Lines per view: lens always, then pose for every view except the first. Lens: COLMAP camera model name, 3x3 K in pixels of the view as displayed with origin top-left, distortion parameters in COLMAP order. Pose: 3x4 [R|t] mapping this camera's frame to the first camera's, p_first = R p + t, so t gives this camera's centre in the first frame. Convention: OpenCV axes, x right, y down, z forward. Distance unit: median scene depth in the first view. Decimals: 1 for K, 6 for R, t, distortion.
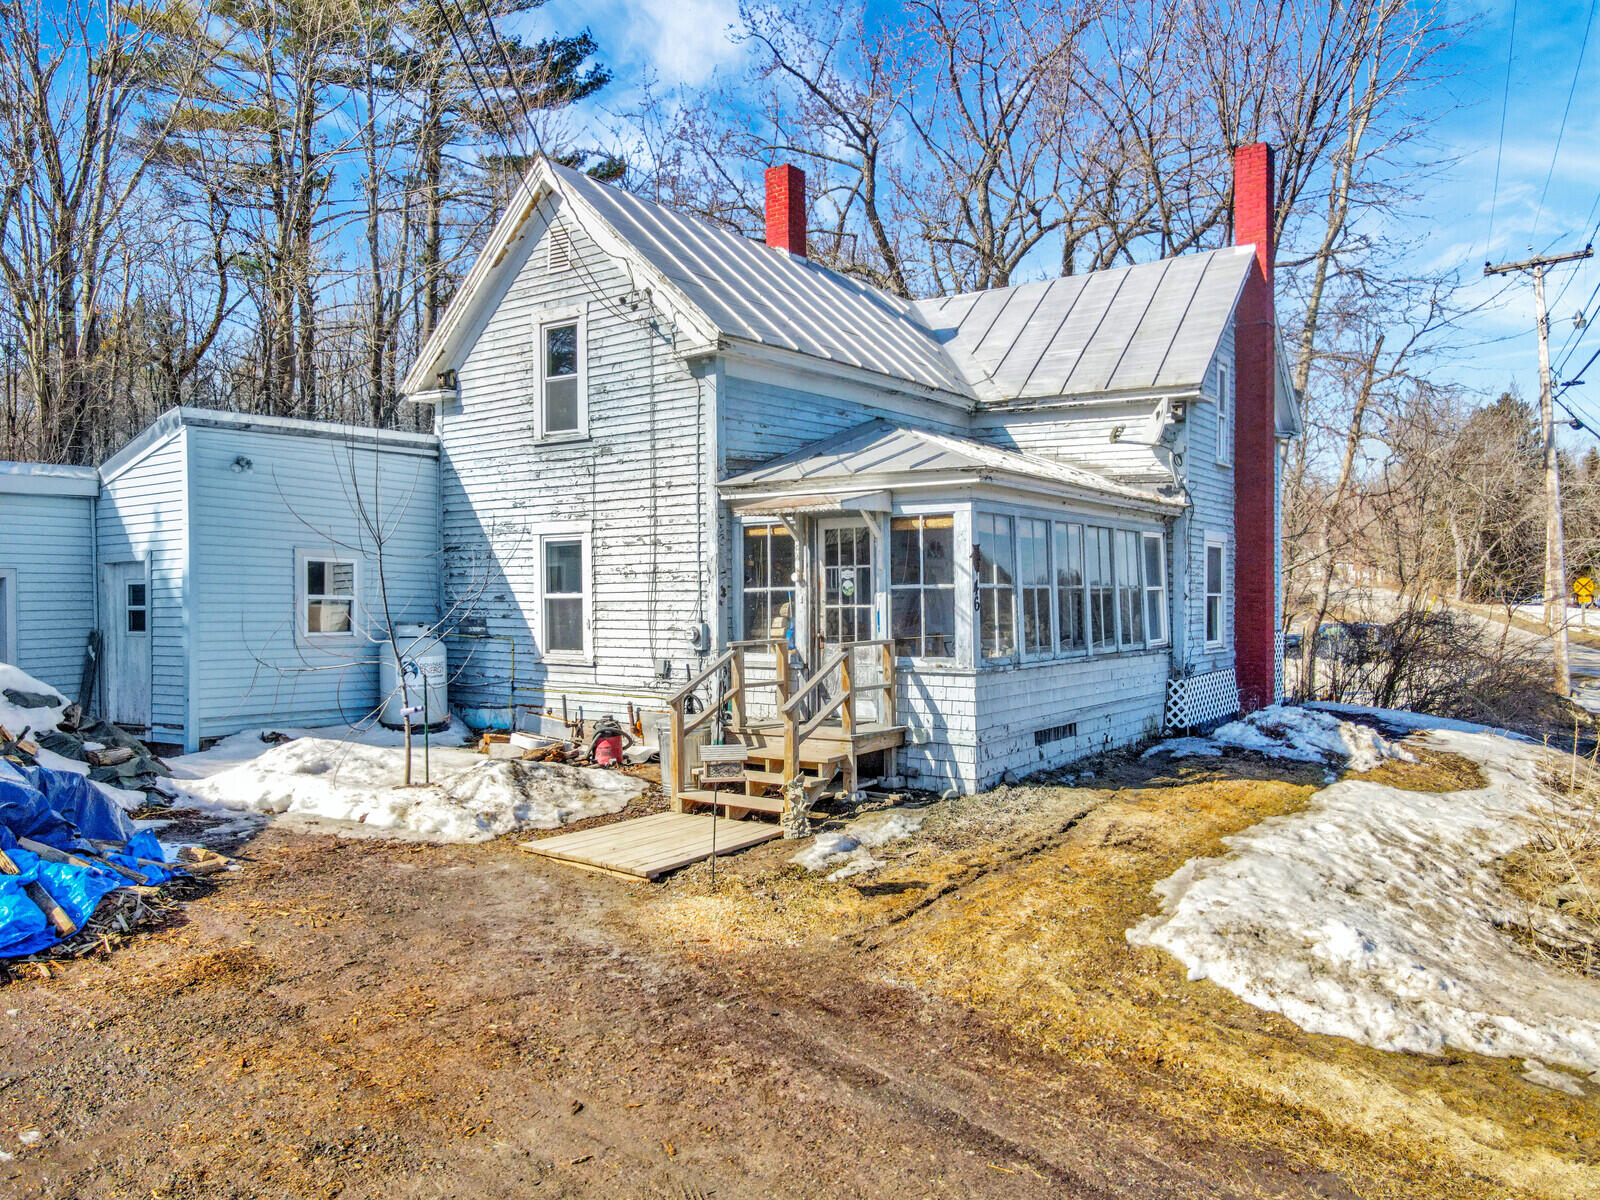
lens RADIAL K [[1173.0, 0, 810.5], [0, 1173.0, 603.8], [0, 0, 1]] dist [0.013483, 0.009728]
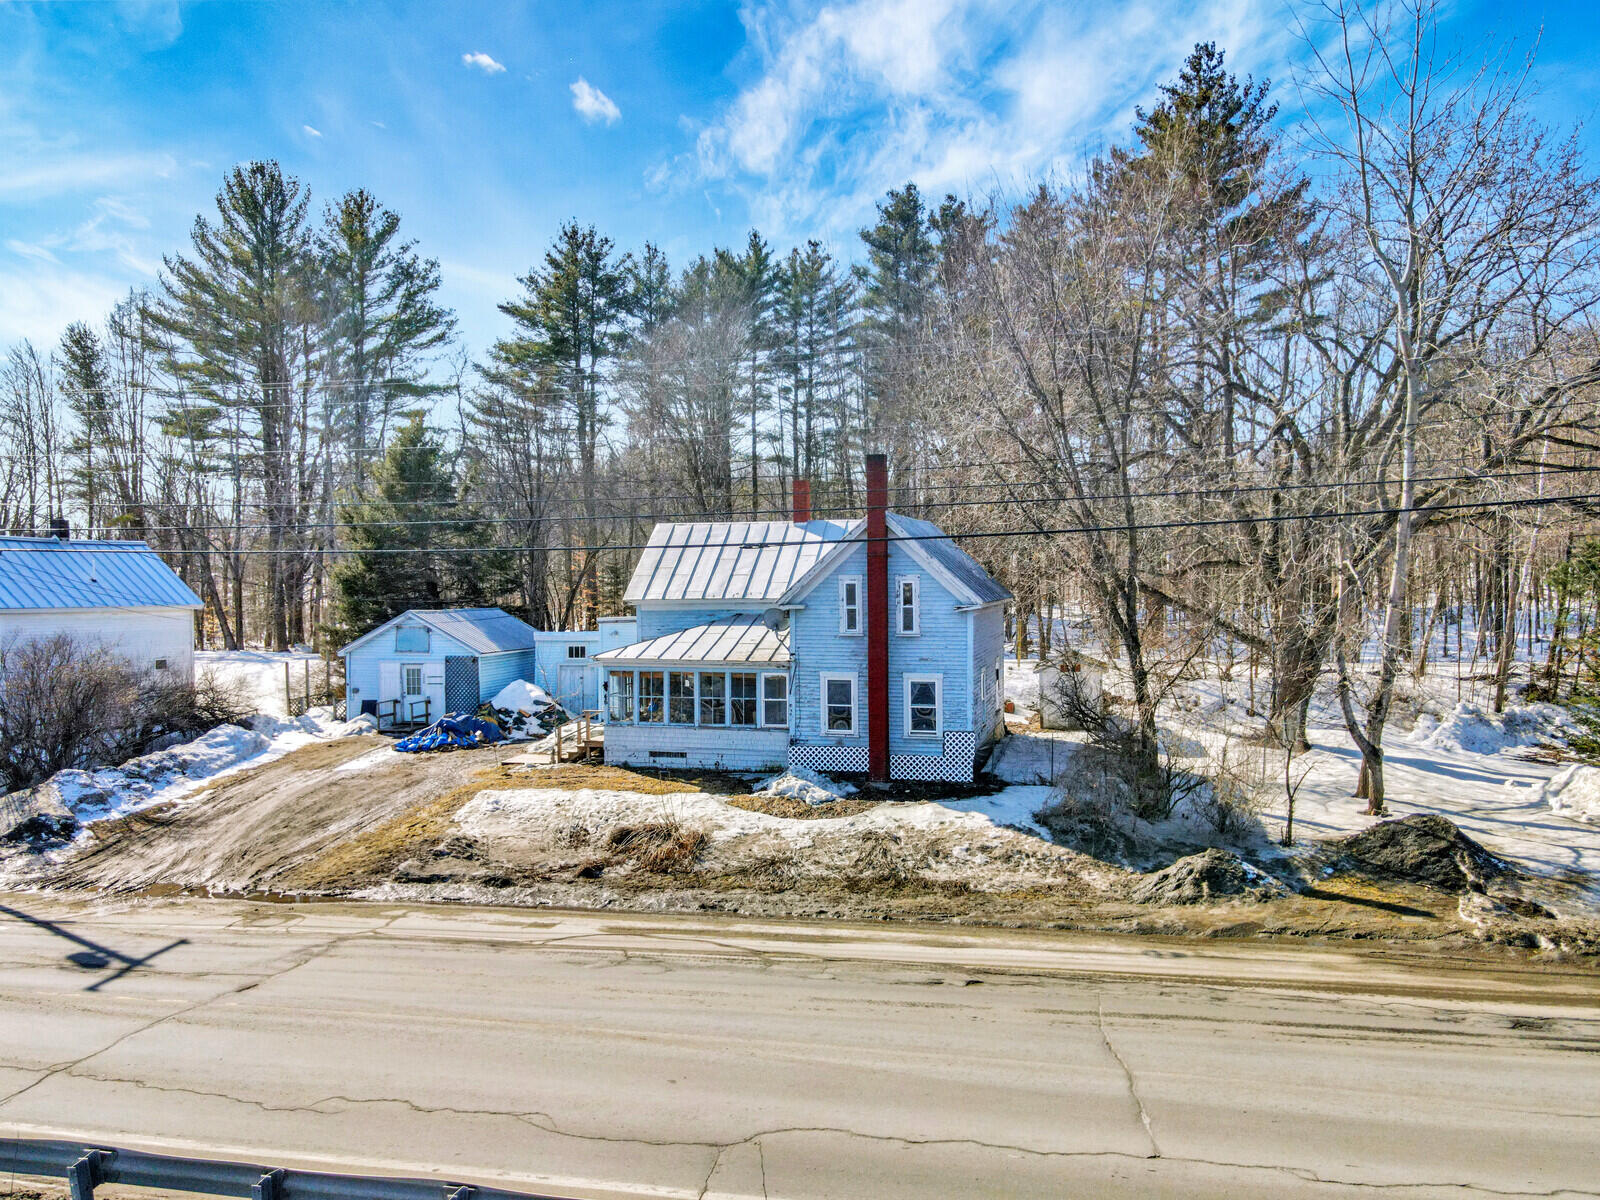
lens RADIAL K [[1173.0, 0, 810.5], [0, 1173.0, 603.8], [0, 0, 1]] dist [0.013483, 0.009728]
pose [[0.360205, 0.020270, -0.932653, 2.318350], [-0.004567, 0.999790, 0.019965, -0.232502], [0.932862, -0.002932, 0.360222, 0.317133]]
